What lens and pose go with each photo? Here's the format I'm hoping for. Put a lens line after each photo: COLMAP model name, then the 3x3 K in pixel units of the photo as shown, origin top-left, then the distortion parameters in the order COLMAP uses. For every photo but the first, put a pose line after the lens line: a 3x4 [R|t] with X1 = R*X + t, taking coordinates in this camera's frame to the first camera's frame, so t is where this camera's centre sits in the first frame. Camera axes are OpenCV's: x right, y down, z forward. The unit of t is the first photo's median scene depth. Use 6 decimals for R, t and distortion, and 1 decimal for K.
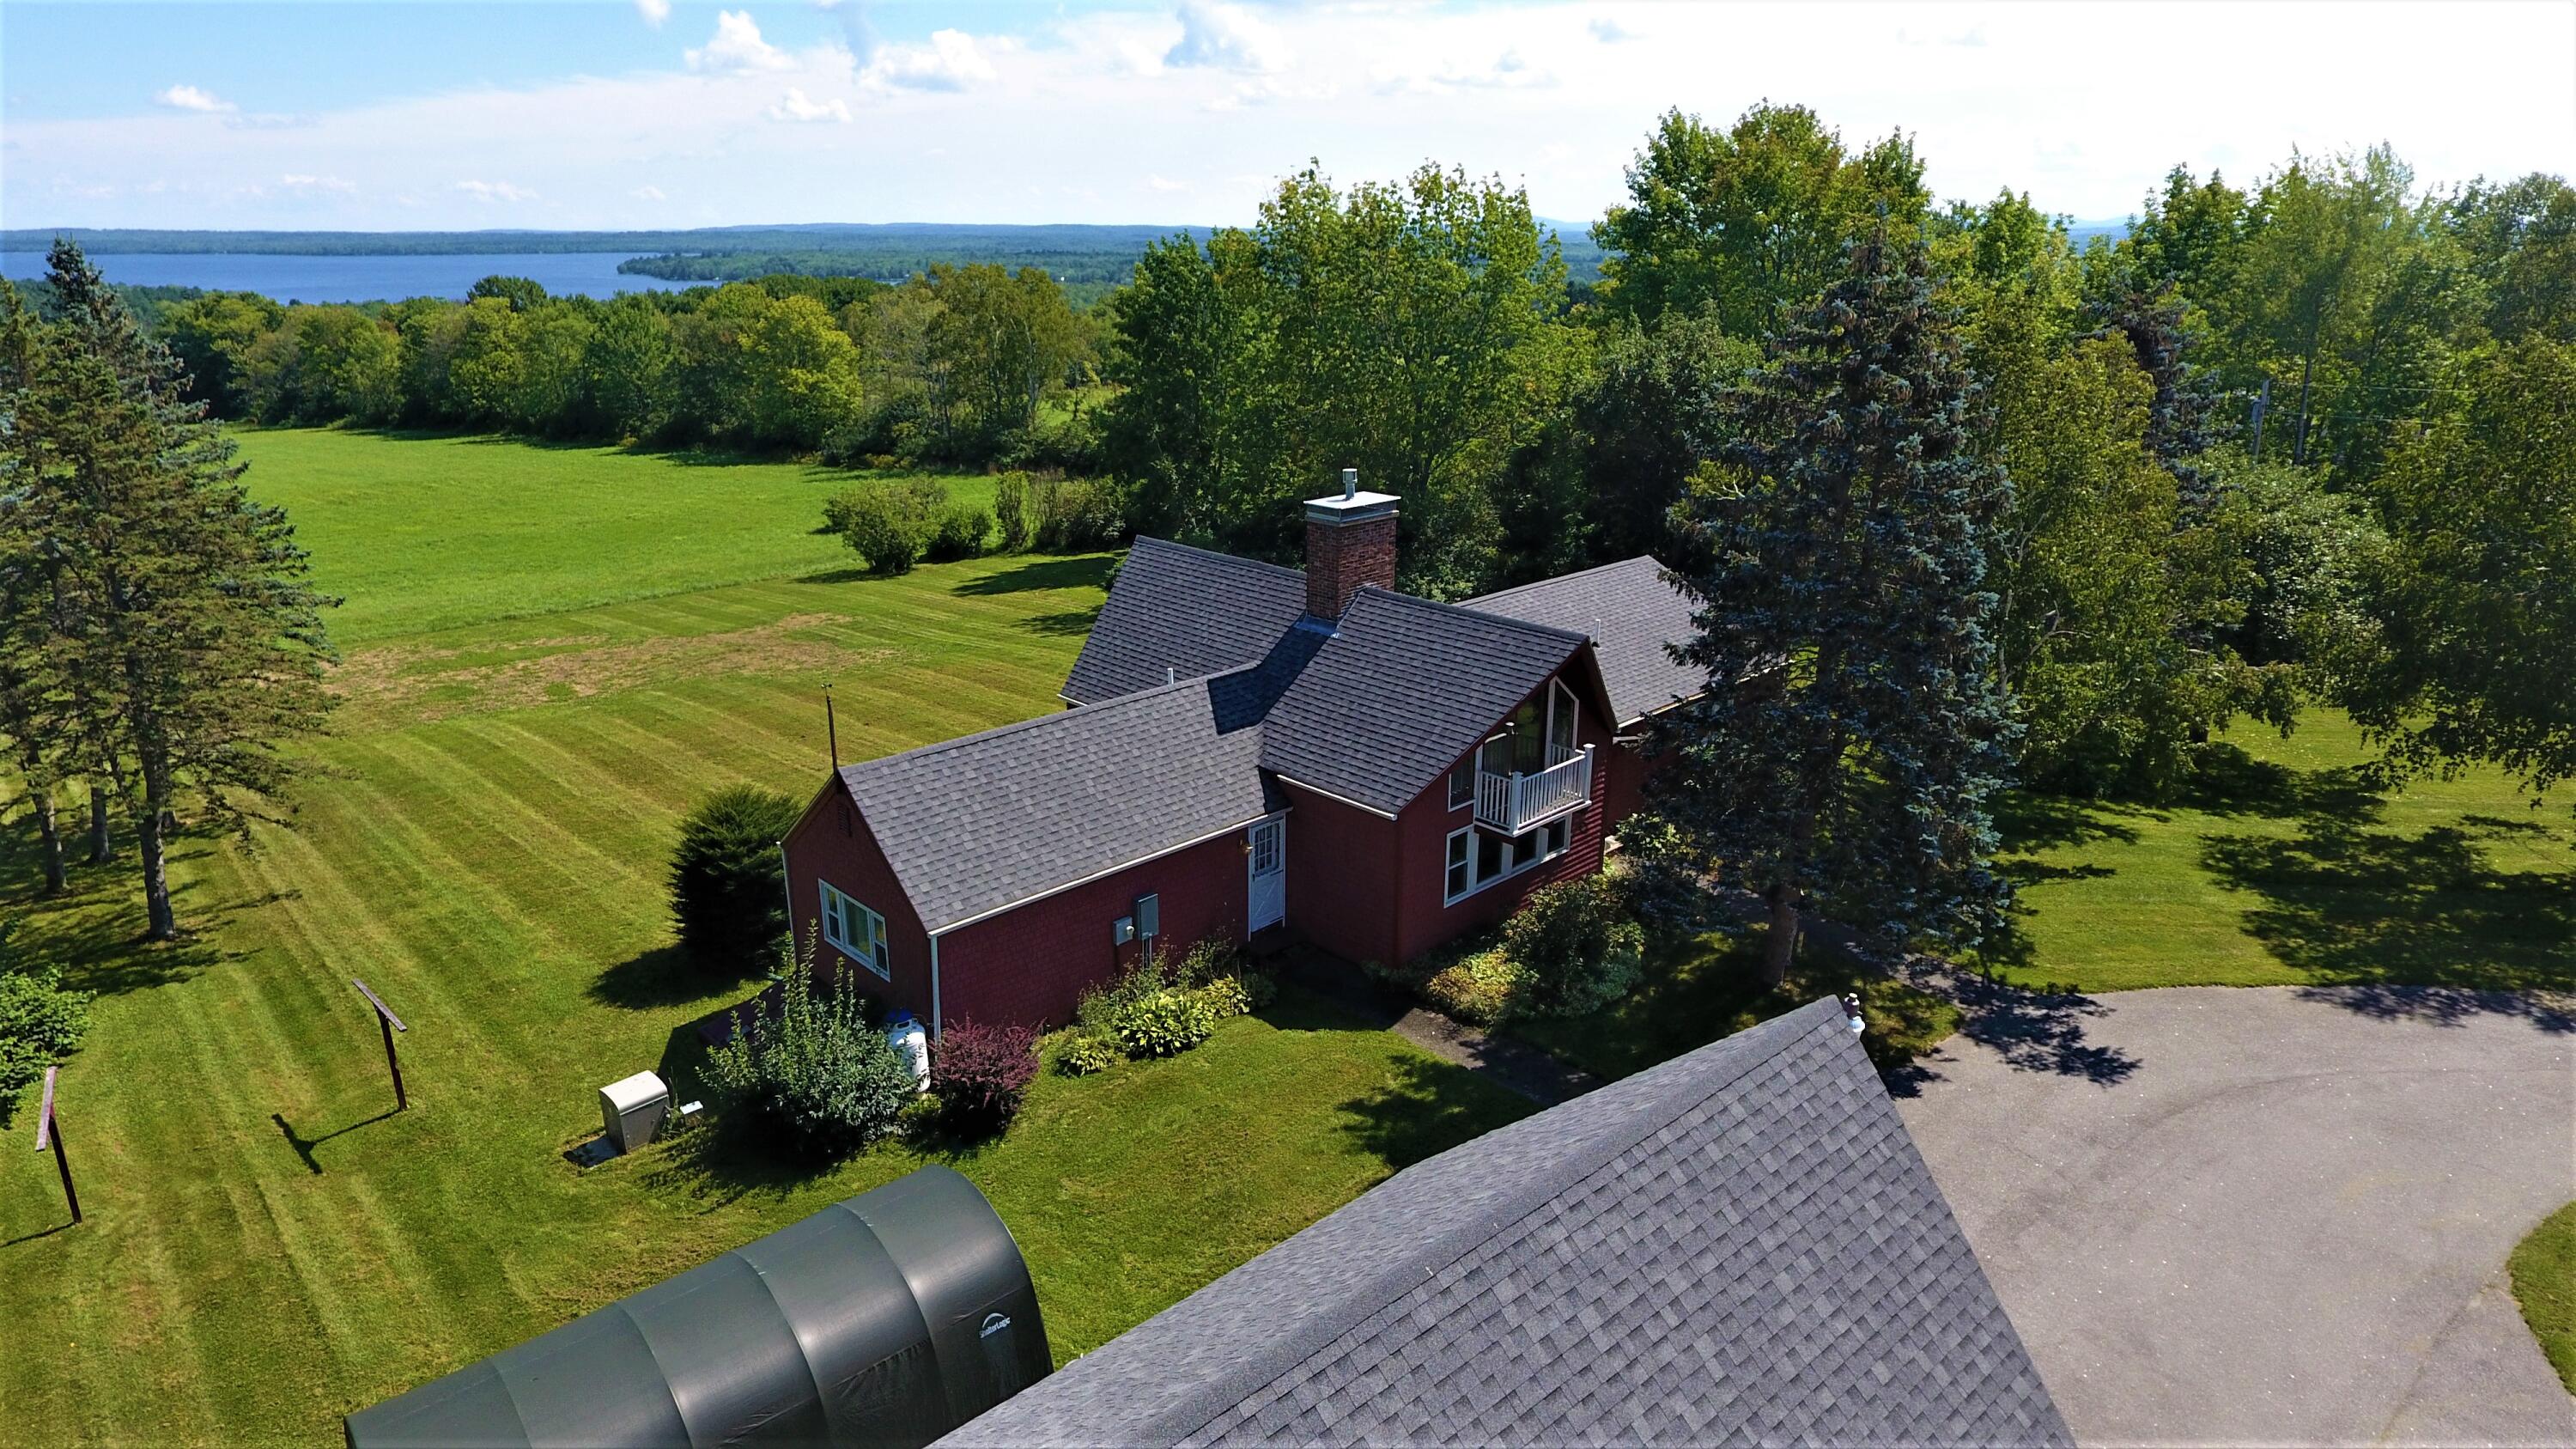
lens RADIAL K [[1507.1, 0, 1270.5], [0, 1507.1, 741.9], [0, 0, 1]] dist [-0.007202, 0.001469]
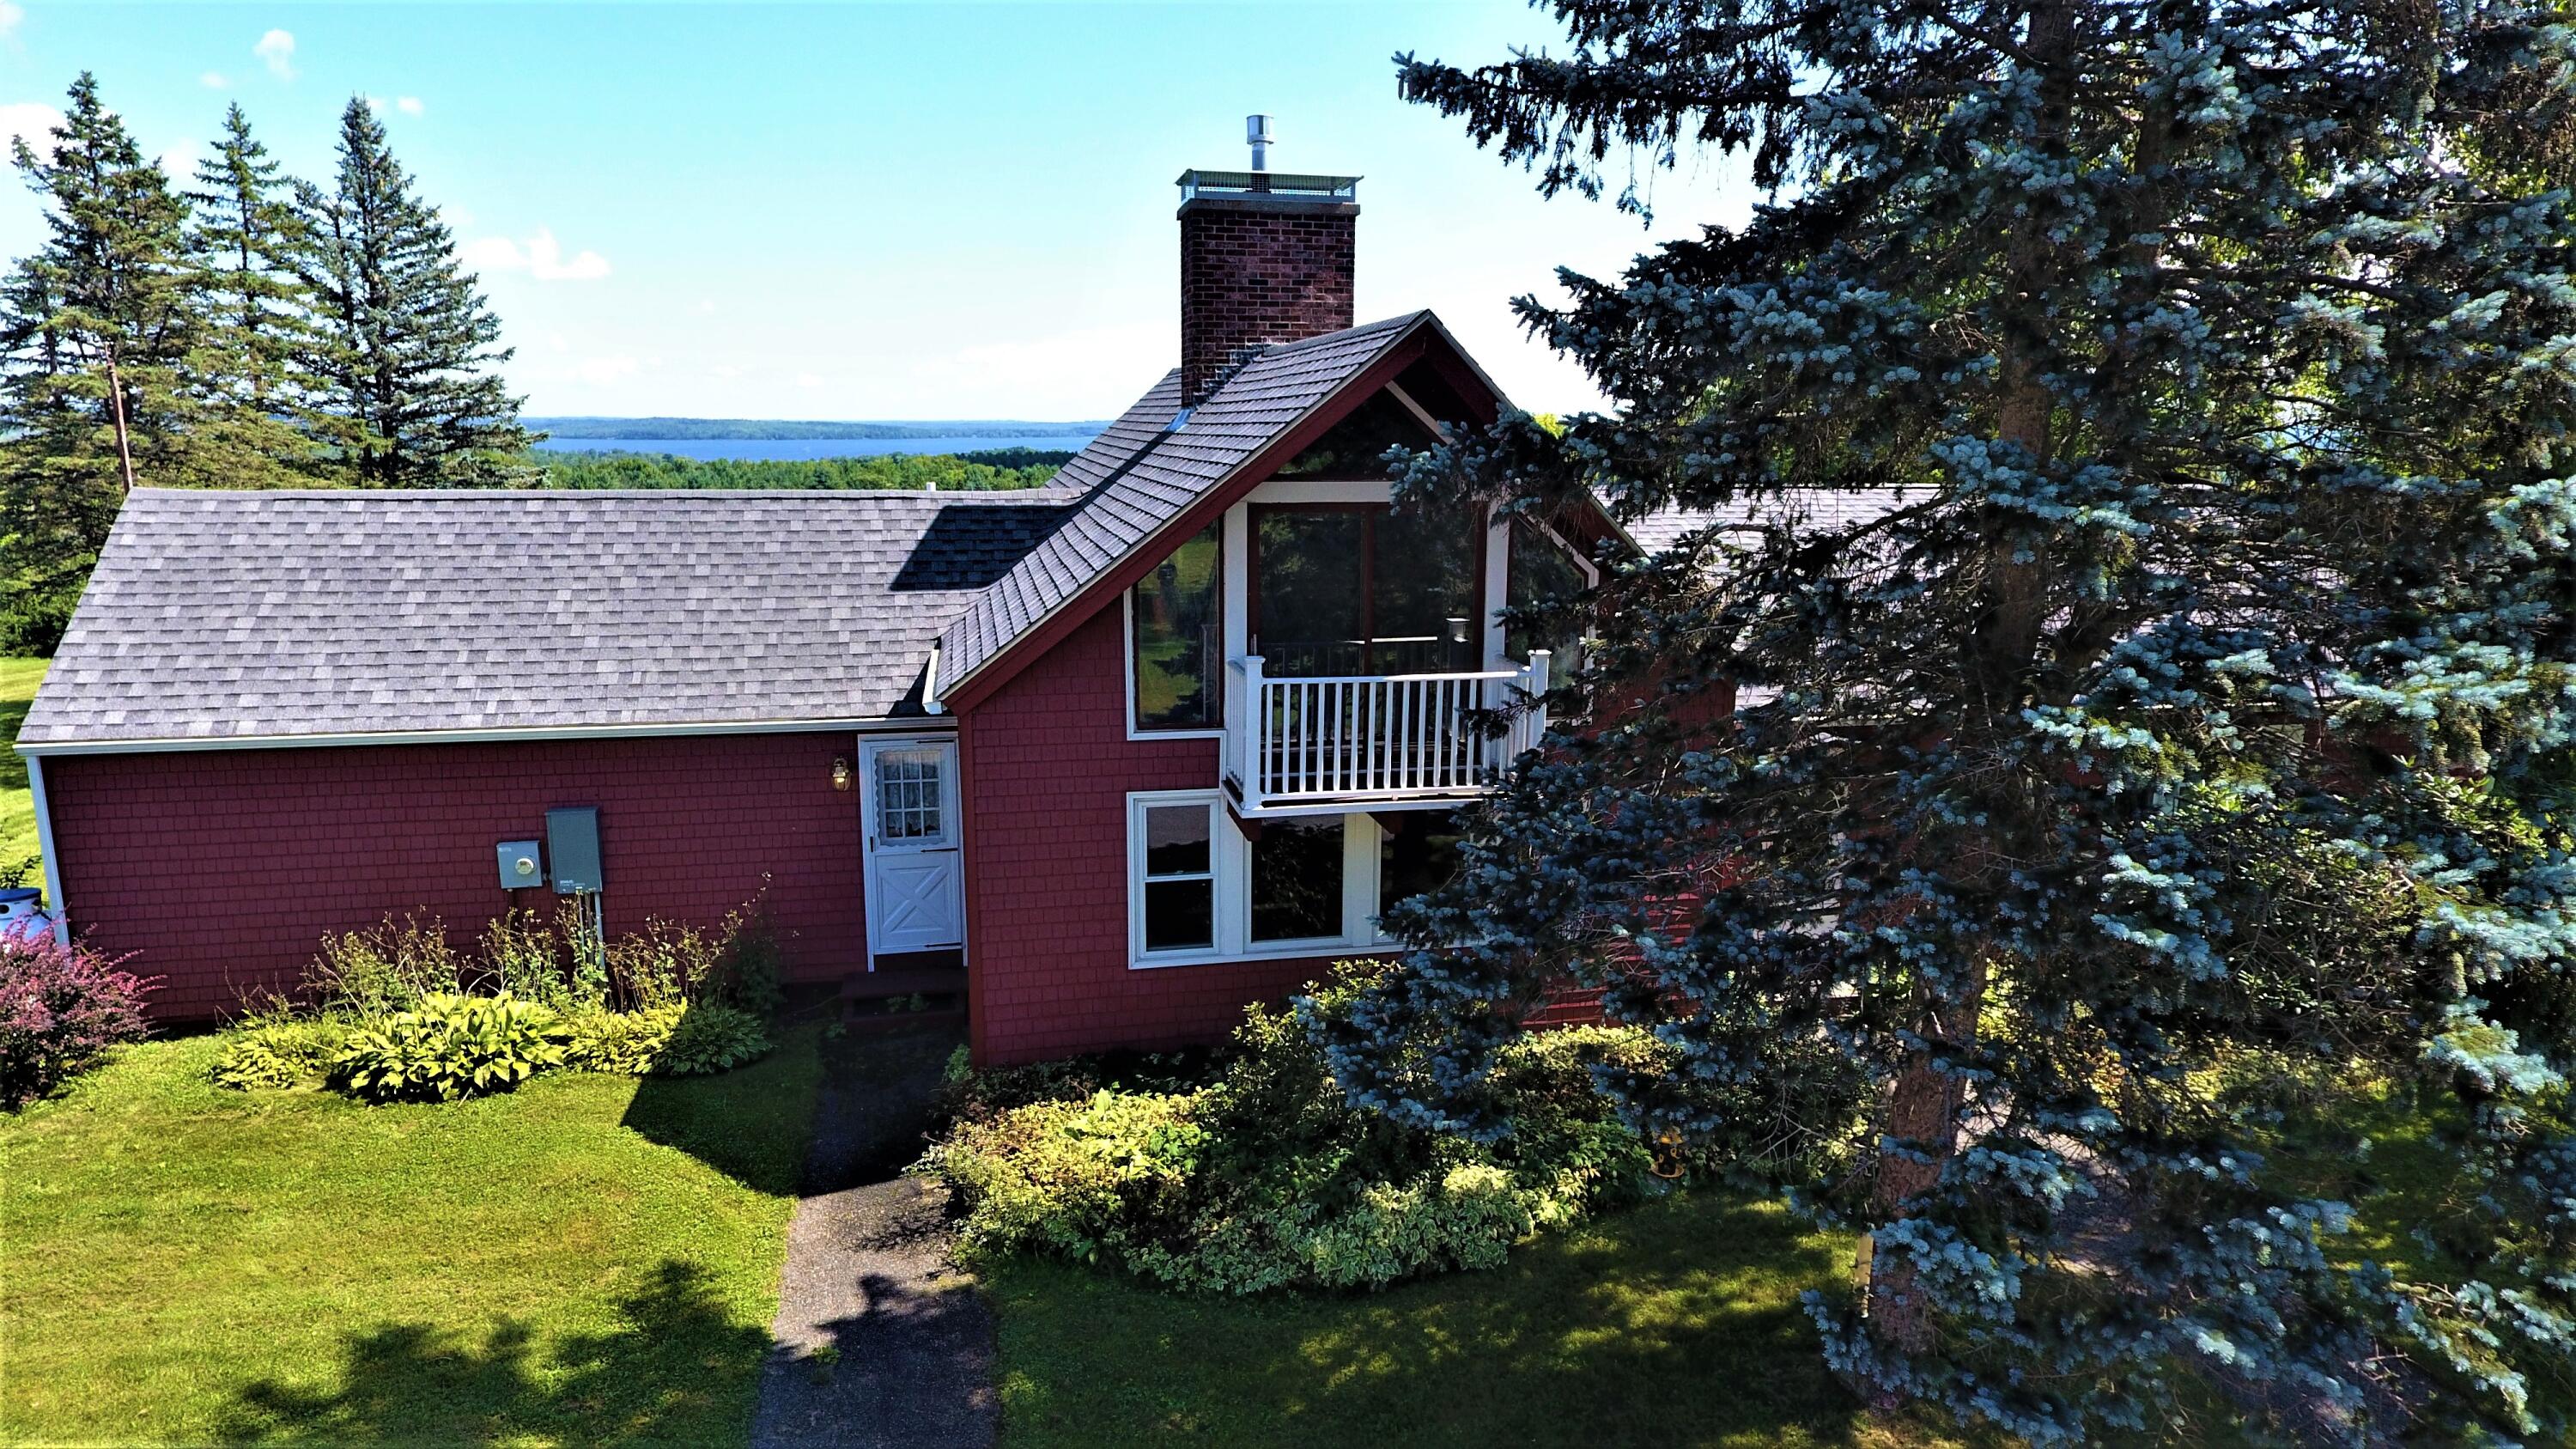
lens RADIAL K [[1515.2, 0, 1260.8], [0, 1515.2, 729.8], [0, 0, 1]] dist [-0.000209, -0.000129]
pose [[0.842402, 0.111694, -0.527147, 0.357048], [-0.178566, 0.980869, -0.077526, 0.066238], [0.508403, 0.159438, 0.846231, 0.607153]]
